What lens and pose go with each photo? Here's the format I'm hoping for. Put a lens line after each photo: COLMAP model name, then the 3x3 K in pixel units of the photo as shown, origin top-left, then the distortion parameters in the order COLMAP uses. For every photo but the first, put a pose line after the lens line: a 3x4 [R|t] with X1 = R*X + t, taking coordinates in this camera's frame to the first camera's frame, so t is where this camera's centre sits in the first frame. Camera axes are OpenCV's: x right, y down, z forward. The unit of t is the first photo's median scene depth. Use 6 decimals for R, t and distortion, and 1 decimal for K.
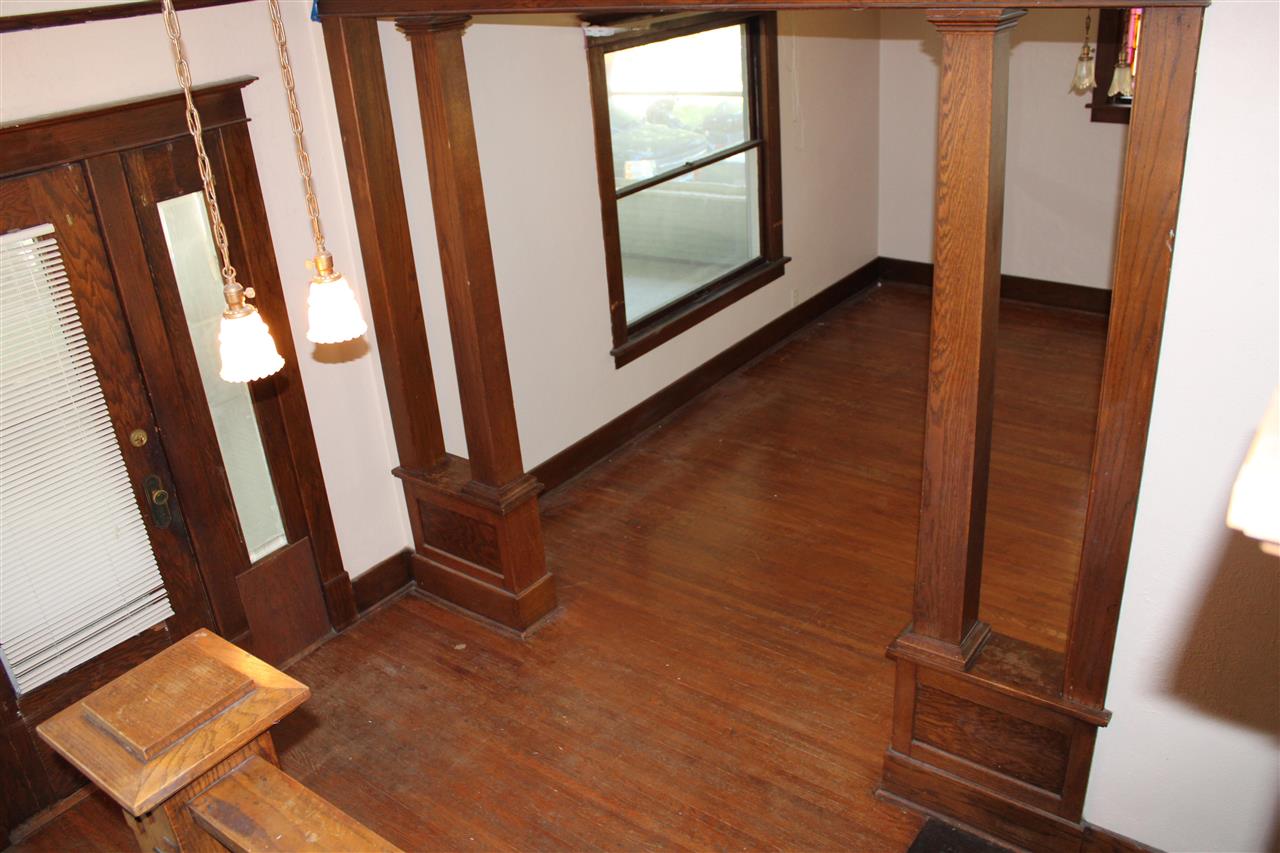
lens RADIAL K [[1044.5, 0, 640.0], [0, 1044.5, 426.5], [0, 0, 1]] dist [-0.157316, 0.130651]
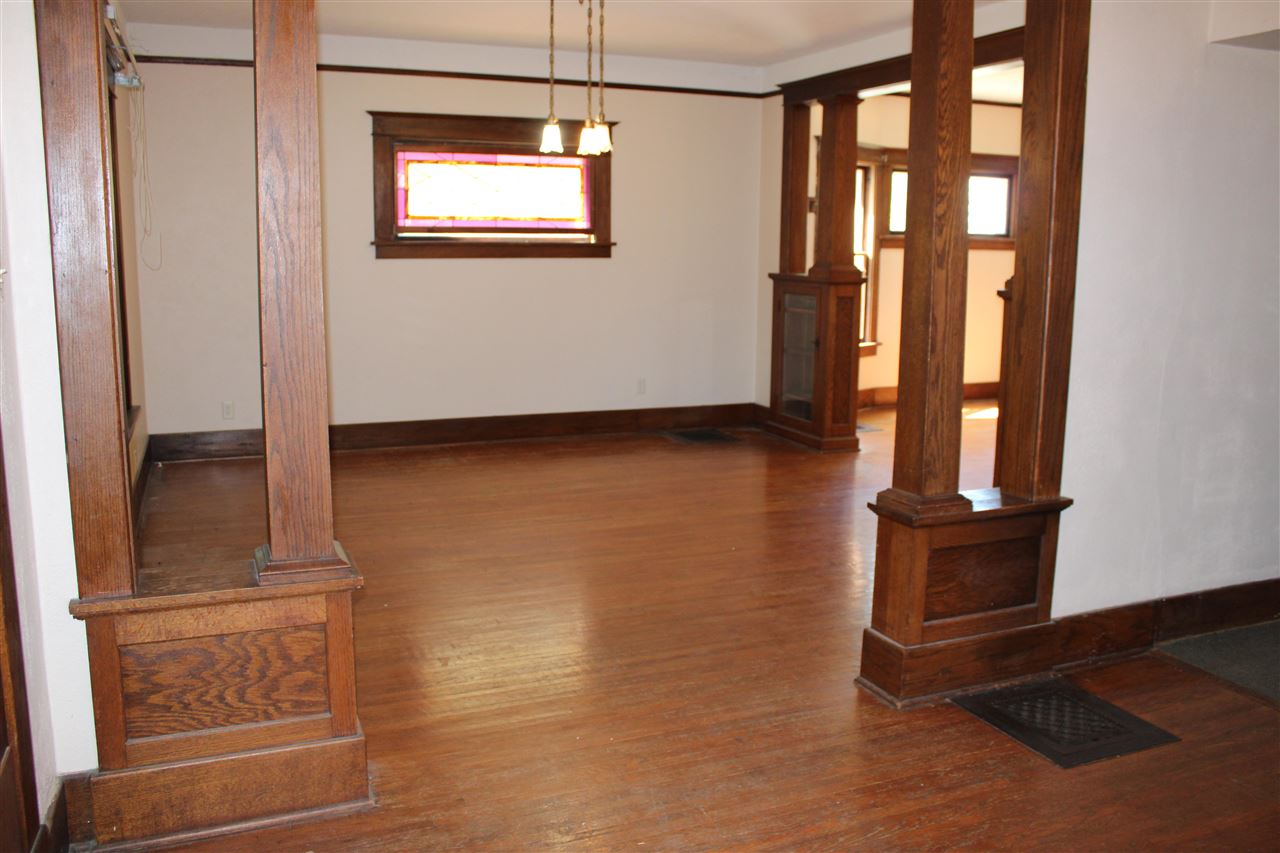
lens RADIAL K [[1044.5, 0, 640.0], [0, 1044.5, 426.5], [0, 0, 1]] dist [-0.157316, 0.130651]
pose [[0.510246, -0.074693, 0.856779, -0.749129], [0.330514, 0.936748, -0.115170, 0.160308], [-0.793983, 0.341942, 0.502659, 0.684744]]
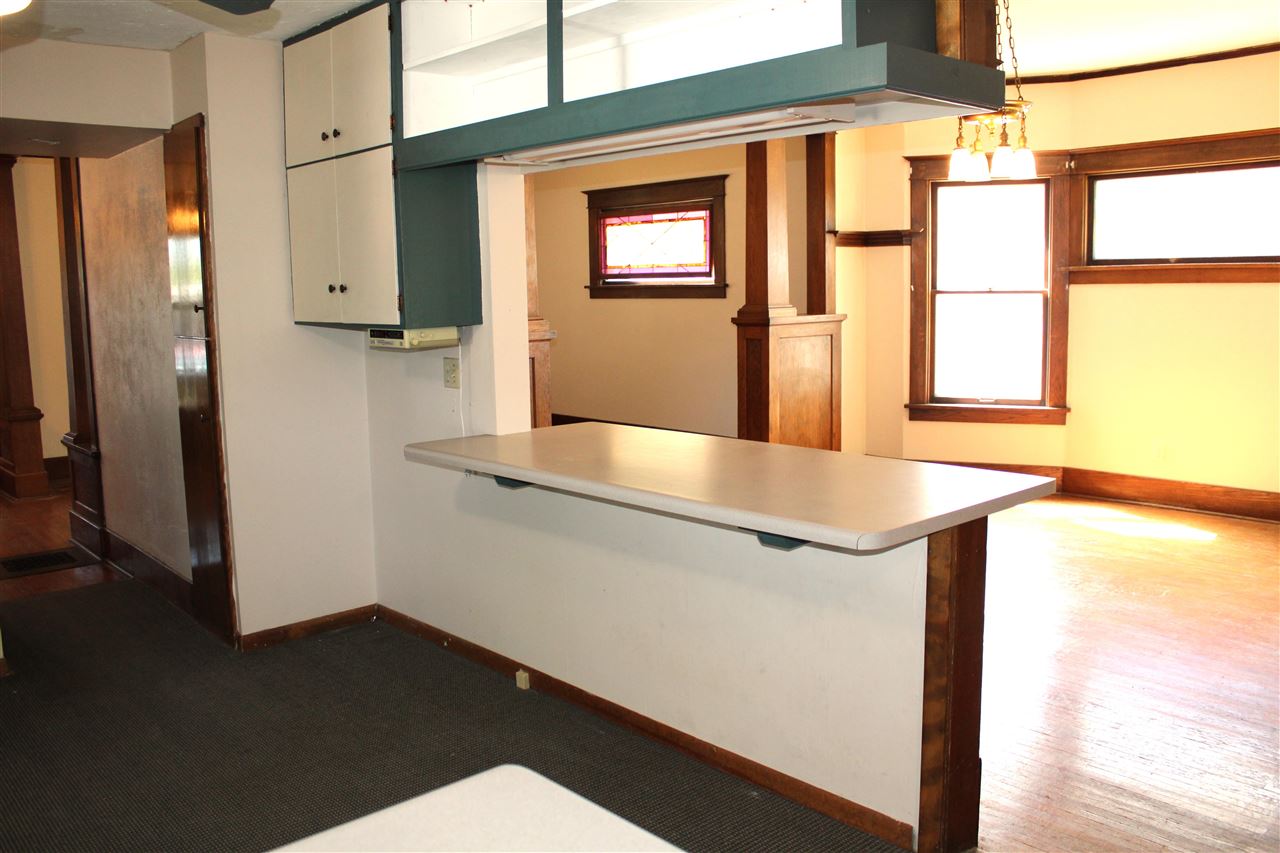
lens RADIAL K [[1107.3, 0, 640.0], [0, 1107.3, 426.5], [0, 0, 1]] dist [-0.170240, 0.168714]
pose [[0.979470, 0.074351, -0.187379, 1.766333], [-0.127208, 0.949030, -0.288374, 0.666114], [0.156388, 0.306289, 0.939005, -0.826364]]
